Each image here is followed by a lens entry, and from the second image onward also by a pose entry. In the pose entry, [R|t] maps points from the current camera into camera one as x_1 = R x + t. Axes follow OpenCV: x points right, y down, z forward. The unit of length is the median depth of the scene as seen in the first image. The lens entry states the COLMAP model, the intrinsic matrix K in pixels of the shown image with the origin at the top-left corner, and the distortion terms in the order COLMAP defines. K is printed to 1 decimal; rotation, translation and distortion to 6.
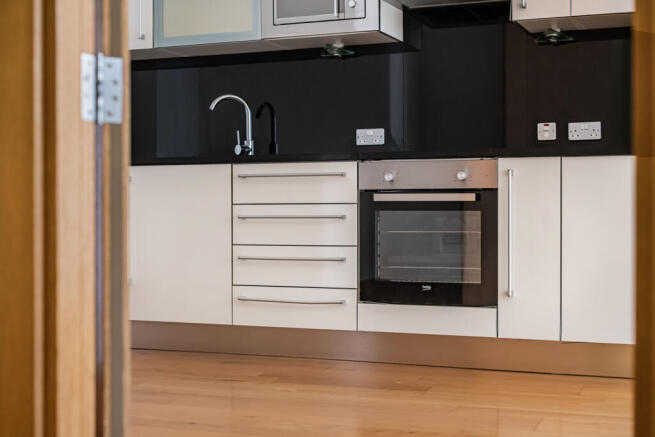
lens RADIAL K [[959.1, 0, 327.5], [0, 959.1, 218.5], [0, 0, 1]] dist [0.007132, -0.000872]
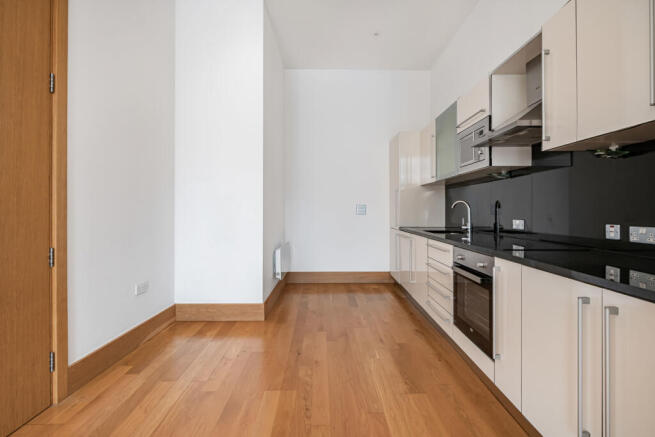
lens RADIAL K [[313.1, 0, 326.2], [0, 313.1, 209.9], [0, 0, 1]] dist [0.000198, -0.000106]
pose [[0.372217, -0.002273, -0.928143, 0.485873], [-0.008297, 0.999949, -0.005776, -0.119764], [0.928109, 0.009851, 0.372179, 0.557395]]
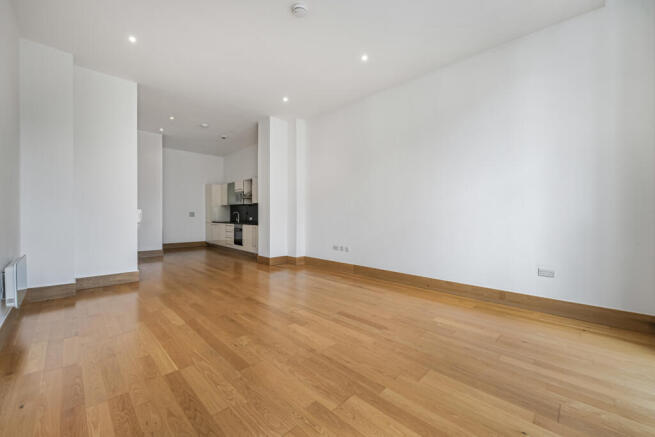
lens RADIAL K [[265.4, 0, 347.1], [0, 265.4, 212.7], [0, 0, 1]] dist [0.000753, -0.000010]
pose [[0.925663, -0.005259, -0.378314, 1.522244], [-0.000224, 0.999896, -0.014447, -0.111794], [0.378350, 0.013458, 0.925565, -0.477421]]
